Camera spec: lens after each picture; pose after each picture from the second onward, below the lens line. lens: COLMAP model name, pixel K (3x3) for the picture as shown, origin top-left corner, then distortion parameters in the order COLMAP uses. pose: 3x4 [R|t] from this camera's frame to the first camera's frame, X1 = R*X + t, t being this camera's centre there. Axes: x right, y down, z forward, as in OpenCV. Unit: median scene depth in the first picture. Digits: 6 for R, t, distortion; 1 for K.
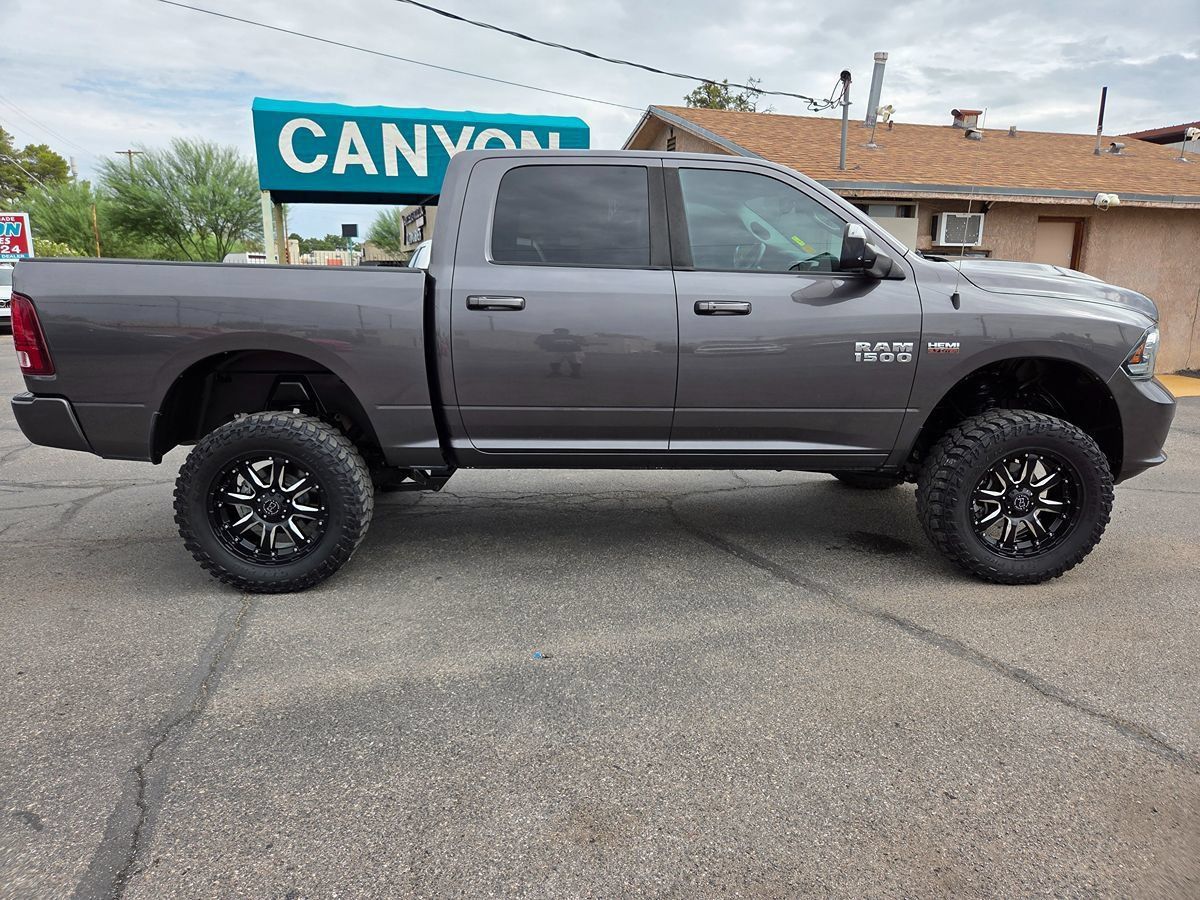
lens RADIAL K [[809.0, 0, 593.2], [0, 809.0, 433.2], [0, 0, 1]] dist [0.064233, -0.055496]
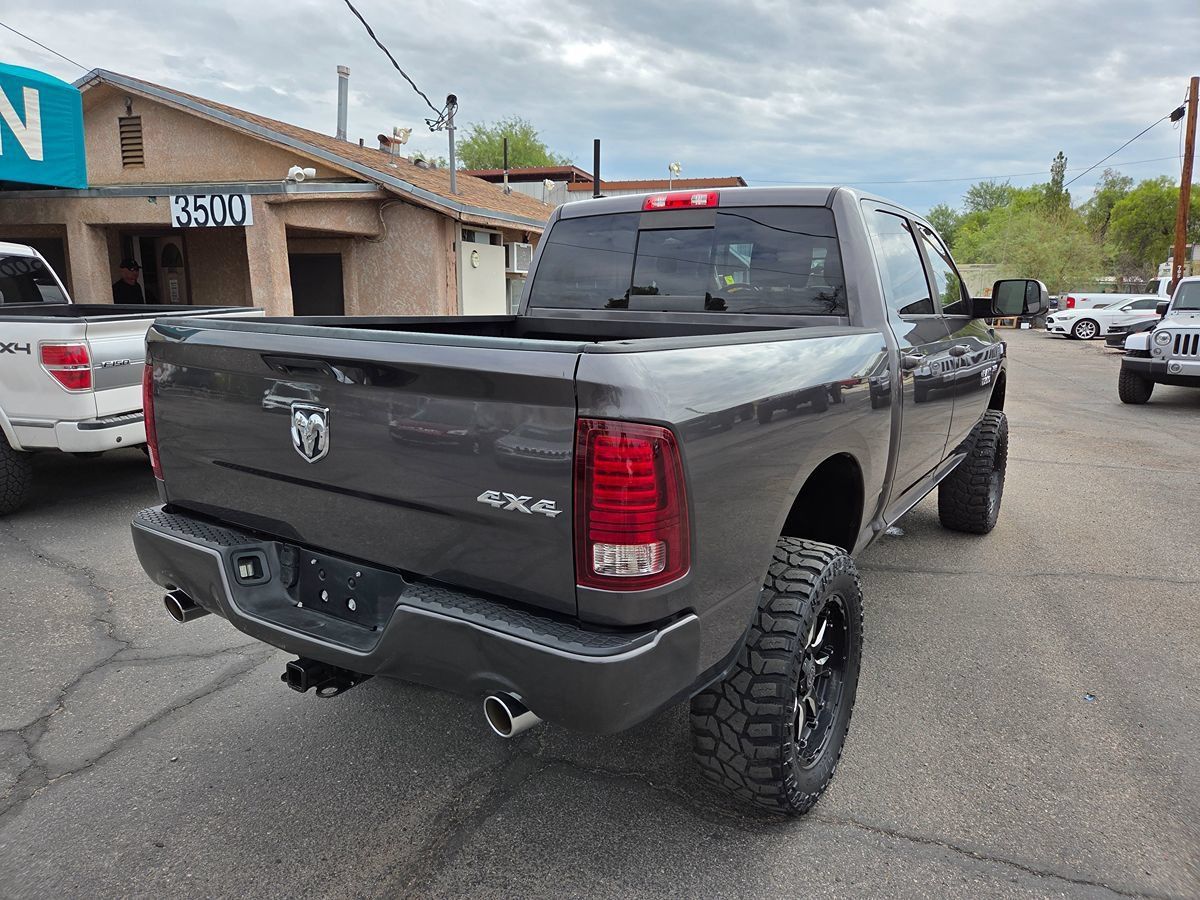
lens RADIAL K [[809.0, 0, 595.1], [0, 809.0, 431.4], [0, 0, 1]] dist [0.064233, -0.055496]
pose [[0.583414, -0.143850, 0.799334, -0.418192], [0.150734, 0.986269, 0.067474, -0.077395], [-0.798065, 0.081122, 0.597086, 0.289675]]
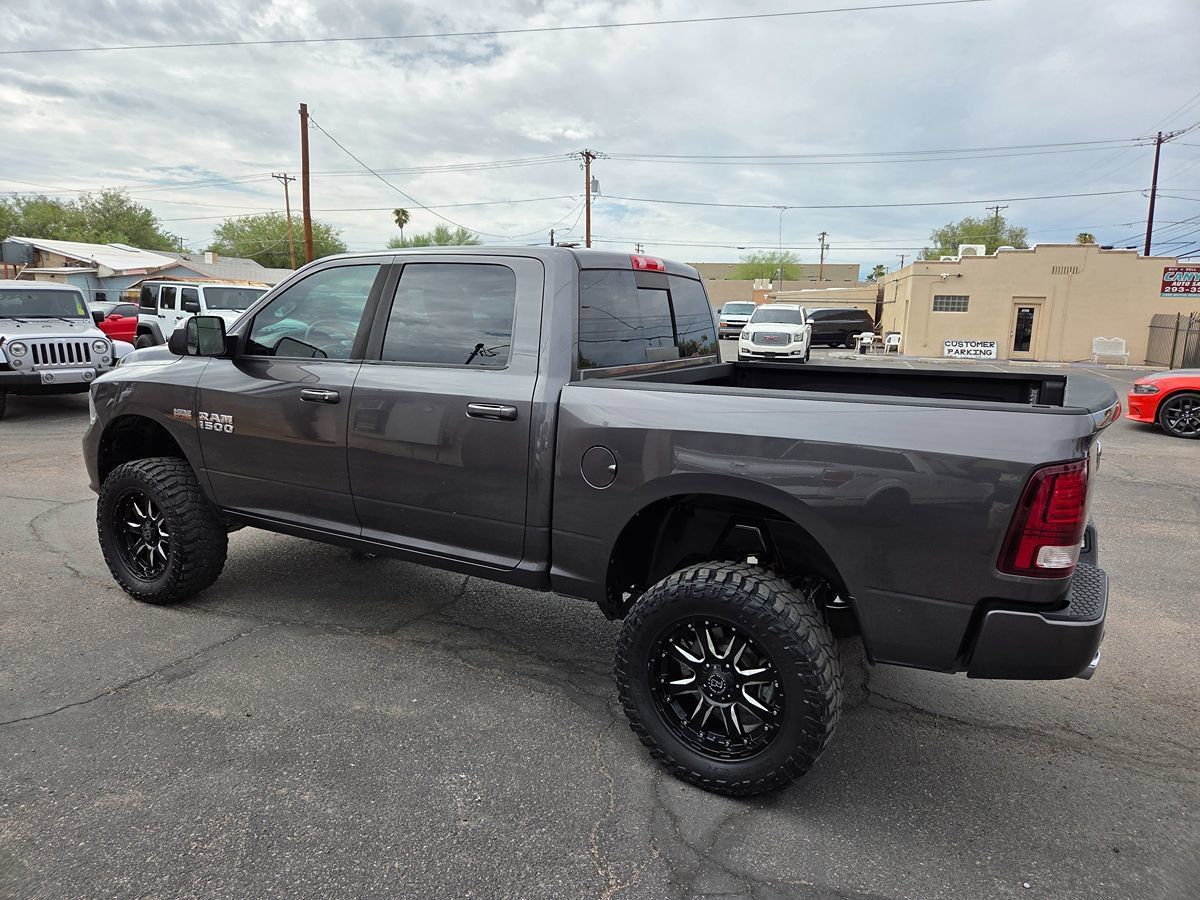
lens RADIAL K [[809.0, 0, 598.9], [0, 809.0, 450.9], [0, 0, 1]] dist [0.064233, -0.055496]
pose [[-0.854806, -0.121259, 0.504581, -0.278918], [0.067446, 0.938111, 0.339704, -0.208019], [-0.514546, 0.324413, -0.793725, 0.866292]]
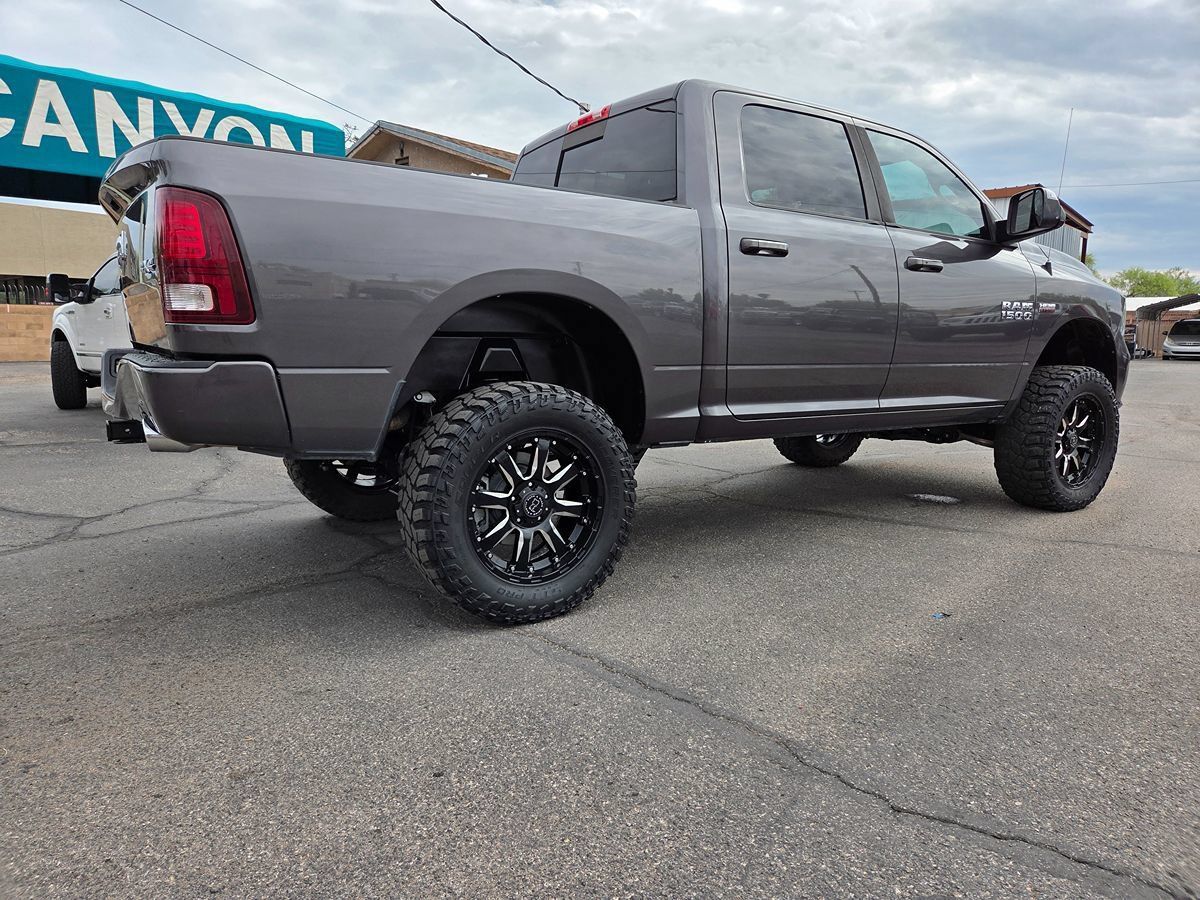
lens RADIAL K [[809.0, 0, 584.3], [0, 809.0, 434.2], [0, 0, 1]] dist [0.064233, -0.055496]
pose [[0.862707, -0.059190, 0.502228, -0.294838], [0.092422, 0.994854, -0.041510, 0.024622], [-0.497187, 0.082228, 0.863738, 0.131996]]
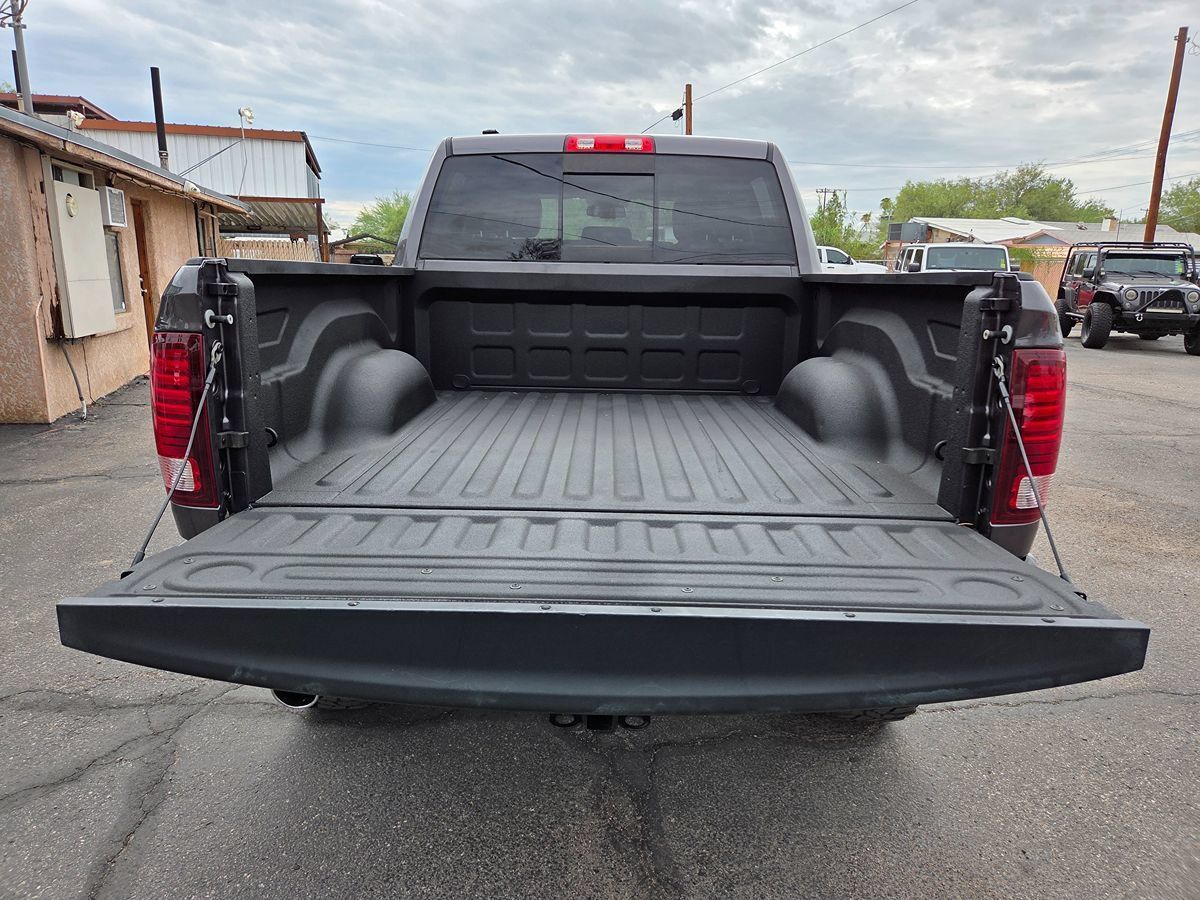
lens RADIAL K [[809.0, 0, 602.2], [0, 809.0, 448.9], [0, 0, 1]] dist [0.064233, -0.055496]
pose [[0.040514, -0.227080, 0.973033, -0.453897], [0.176039, 0.960221, 0.216761, -0.102062], [-0.983549, 0.162510, 0.078877, 0.474215]]
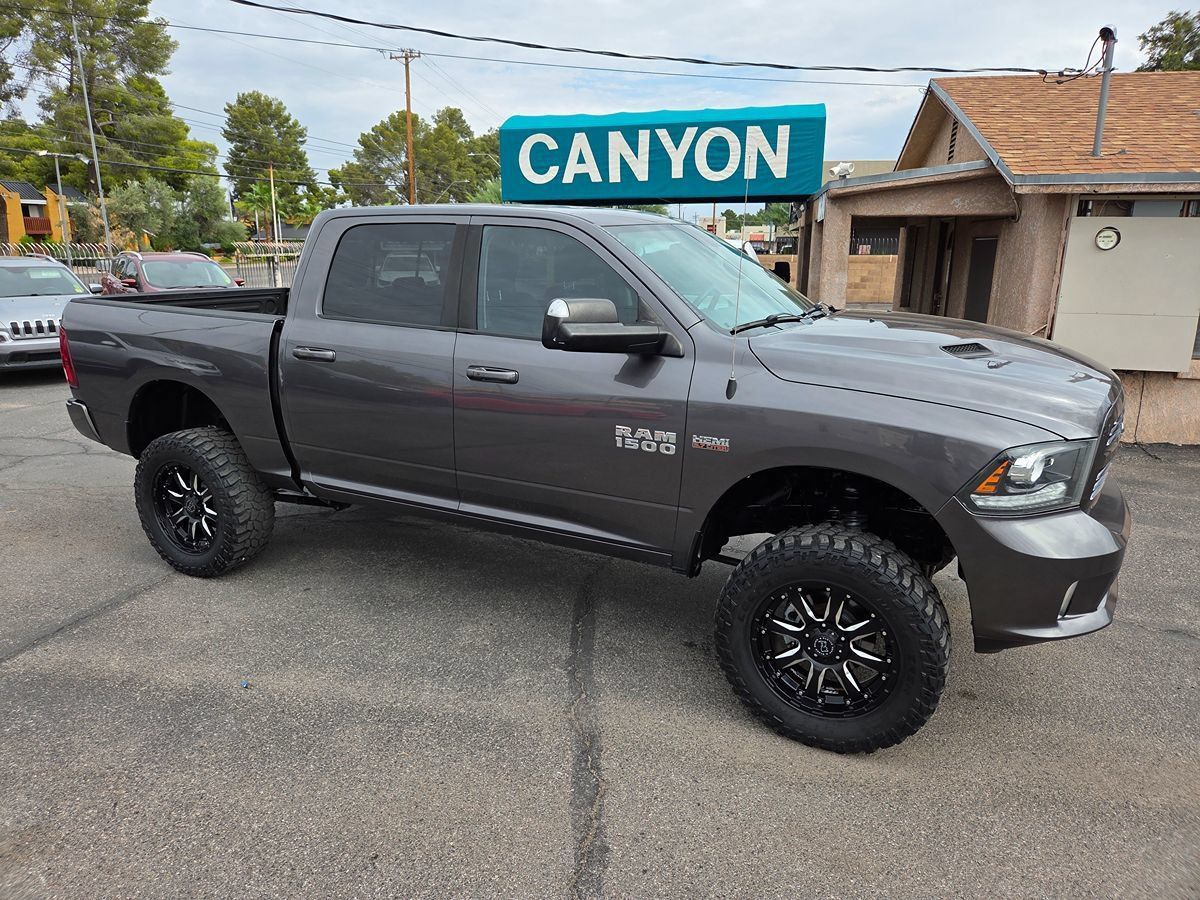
lens RADIAL K [[809.0, 0, 581.7], [0, 809.0, 433.0], [0, 0, 1]] dist [0.064233, -0.055496]
pose [[0.866769, 0.112338, -0.485893, 0.284887], [-0.096921, 0.993668, 0.056842, -0.059335], [0.489202, -0.002176, 0.872168, 0.086050]]
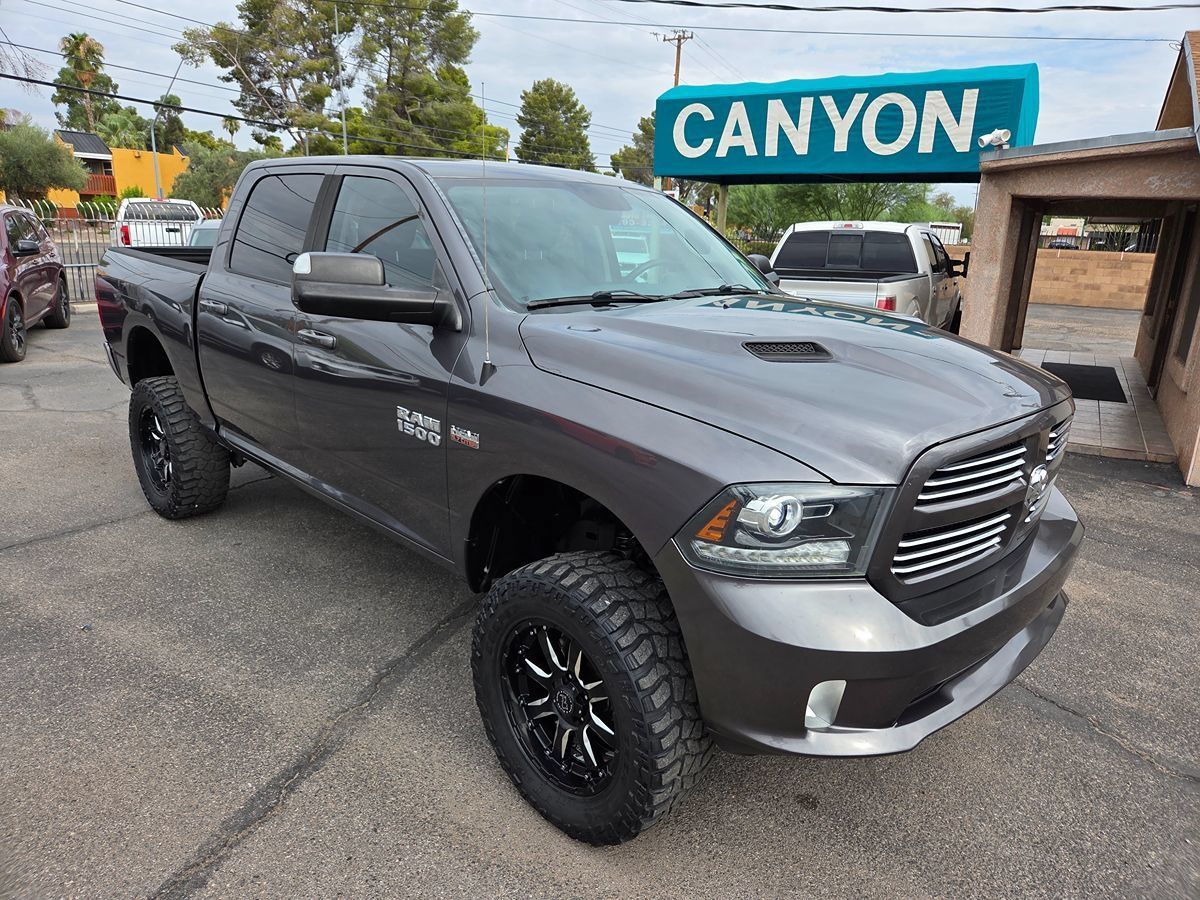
lens RADIAL K [[809.0, 0, 599.2], [0, 809.0, 434.5], [0, 0, 1]] dist [0.064233, -0.055496]
pose [[0.675140, 0.205696, -0.708431, 0.396386], [-0.177206, 0.977441, 0.114925, -0.082034], [0.716089, 0.047948, 0.696360, 0.239892]]
